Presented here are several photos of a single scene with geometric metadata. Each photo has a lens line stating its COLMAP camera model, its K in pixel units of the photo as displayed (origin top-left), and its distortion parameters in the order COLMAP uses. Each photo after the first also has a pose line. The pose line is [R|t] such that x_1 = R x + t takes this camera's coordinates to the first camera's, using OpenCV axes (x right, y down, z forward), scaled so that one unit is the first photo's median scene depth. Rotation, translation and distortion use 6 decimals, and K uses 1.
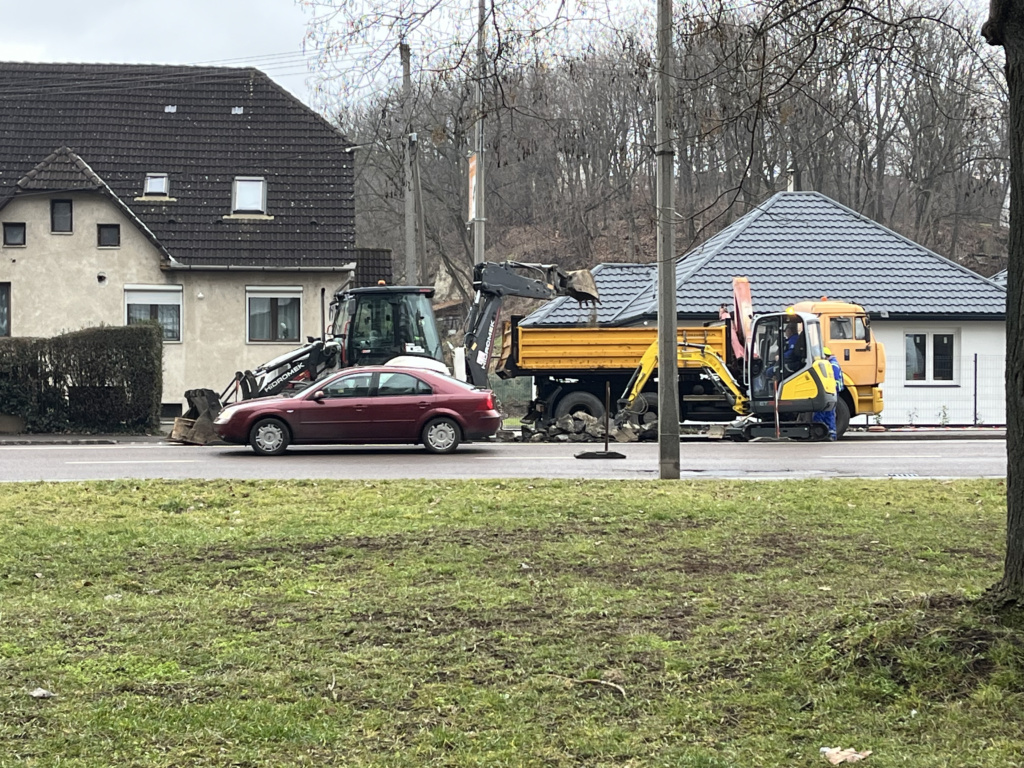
lens RADIAL K [[1845.6, 0, 512.0], [0, 1845.6, 384.0], [0, 0, 1]] dist [0.187013, -0.704812]
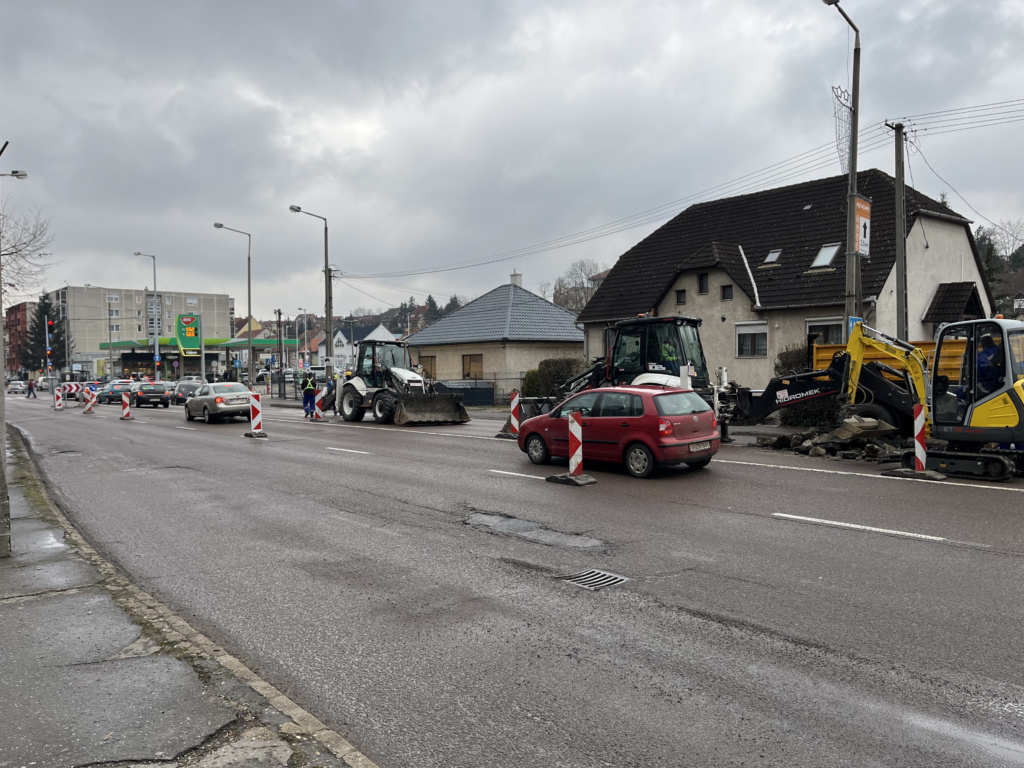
lens RADIAL K [[760.1, 0, 512.0], [0, 760.1, 384.0], [0, 0, 1]] dist [-0.000575, -0.000044]
pose [[0.538552, 0.013930, -0.842477, 0.615192], [0.005519, 0.999784, 0.020058, -0.035397], [0.842574, -0.015452, 0.538359, 1.218831]]
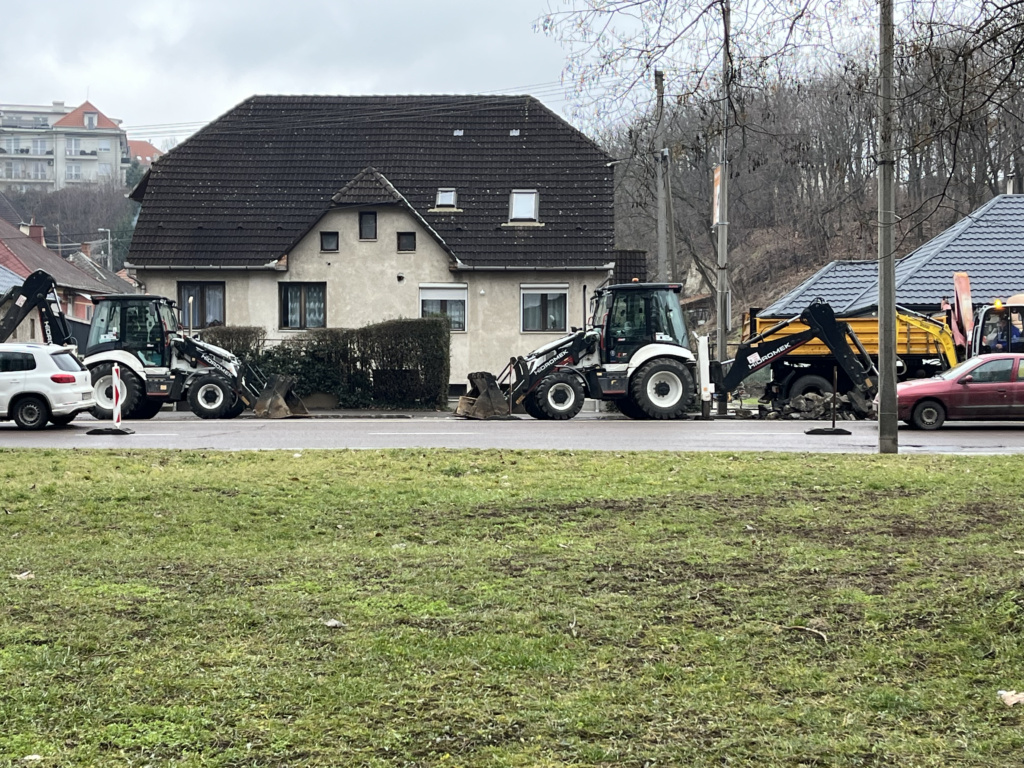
lens RADIAL K [[1609.3, 0, 512.0], [0, 1609.3, 384.0], [0, 0, 1]] dist [0.200669, -0.803864]
pose [[0.988710, 0.003628, -0.149796, 0.008003], [-0.002131, 0.999946, 0.010155, -0.000180], [0.149825, -0.009721, 0.988665, -0.007981]]
